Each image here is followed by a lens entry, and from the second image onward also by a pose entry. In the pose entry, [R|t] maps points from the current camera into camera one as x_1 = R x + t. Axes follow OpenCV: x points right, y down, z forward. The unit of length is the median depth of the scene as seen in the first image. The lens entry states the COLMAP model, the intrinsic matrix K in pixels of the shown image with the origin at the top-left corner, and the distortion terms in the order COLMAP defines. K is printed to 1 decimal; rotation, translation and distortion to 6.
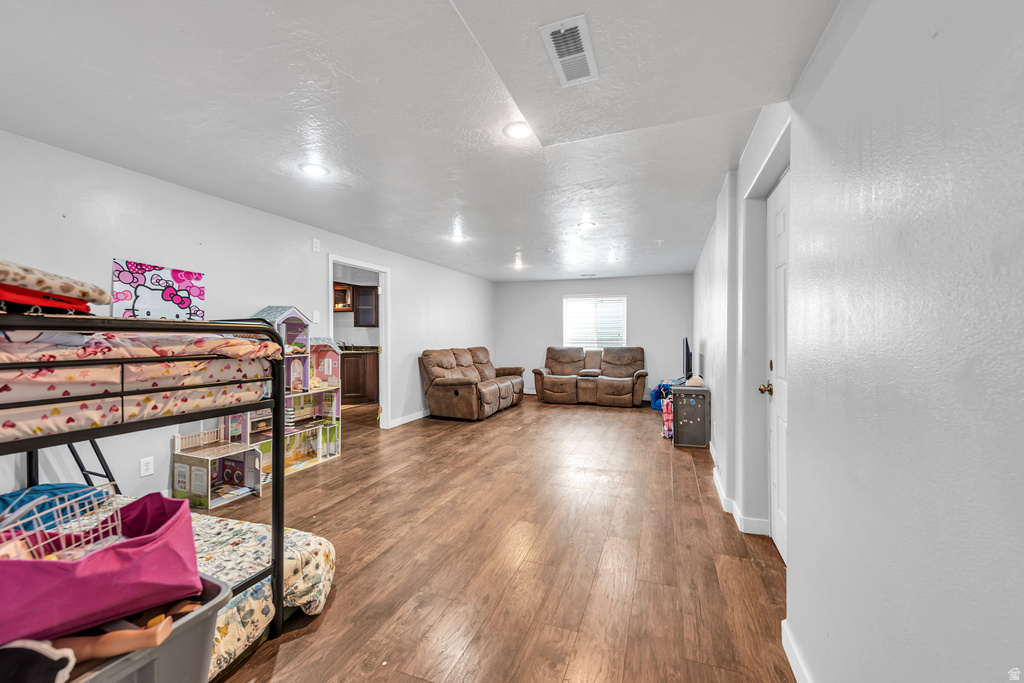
lens RADIAL K [[415.1, 0, 514.4], [0, 415.1, 336.1], [0, 0, 1]] dist [0.000056, -0.000012]
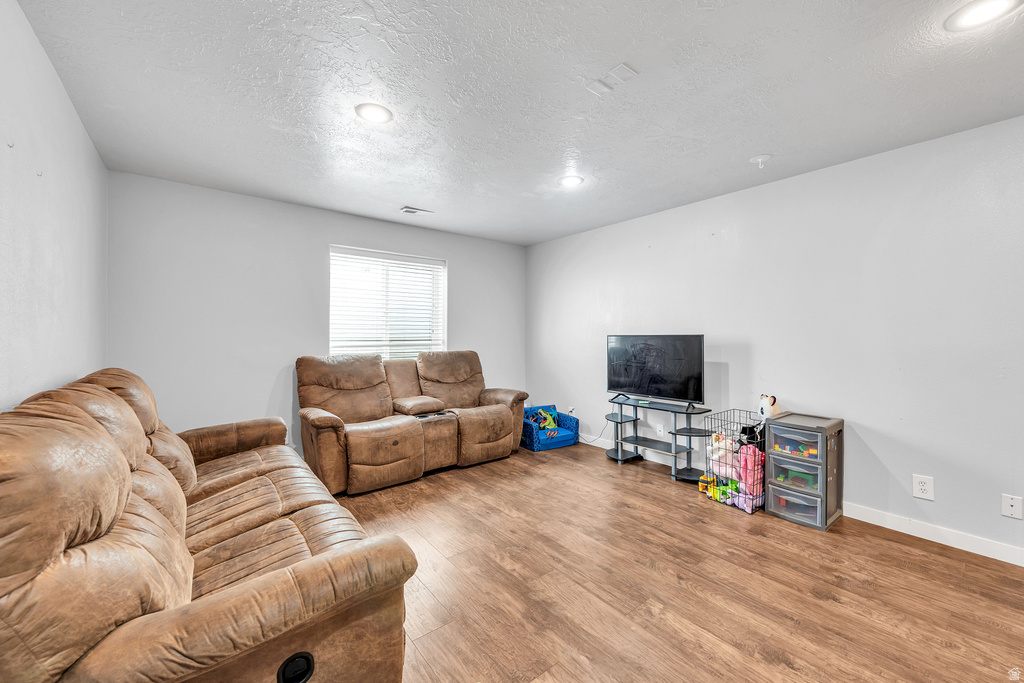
lens RADIAL K [[415.1, 0, 514.4], [0, 415.1, 336.1], [0, 0, 1]] dist [0.000056, -0.000012]
pose [[0.534506, -0.005991, 0.845144, -0.169816], [-0.002127, 0.999962, 0.008433, 0.000825], [-0.845162, -0.006305, 0.534473, 0.601712]]
